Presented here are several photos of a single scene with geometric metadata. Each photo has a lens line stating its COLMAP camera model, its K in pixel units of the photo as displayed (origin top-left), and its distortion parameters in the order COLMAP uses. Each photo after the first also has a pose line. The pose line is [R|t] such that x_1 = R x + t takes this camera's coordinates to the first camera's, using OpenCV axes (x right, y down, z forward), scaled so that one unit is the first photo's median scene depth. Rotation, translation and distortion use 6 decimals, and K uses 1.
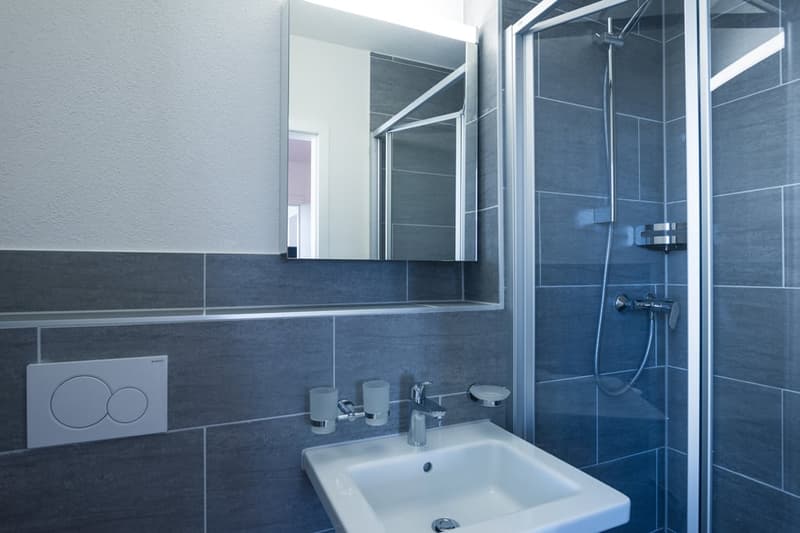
lens RADIAL K [[433.9, 0, 400.4], [0, 433.9, 267.0], [0, 0, 1]] dist [-0.004035, -0.001160]
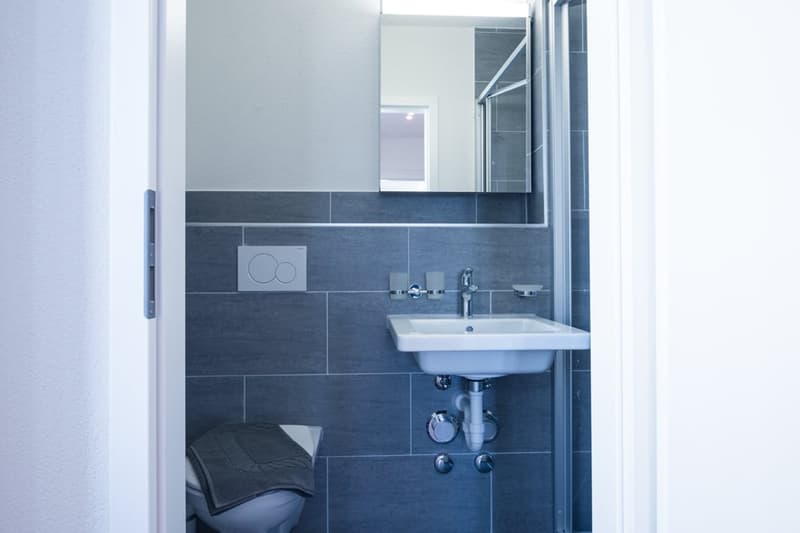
lens RADIAL K [[542.8, 0, 399.3], [0, 542.8, 268.1], [0, 0, 1]] dist [0.005266, -0.014677]
pose [[0.936639, -0.008465, -0.350194, 0.414354], [0.002788, 0.999856, -0.016711, 0.257236], [0.350285, 0.014675, 0.936528, -0.652284]]
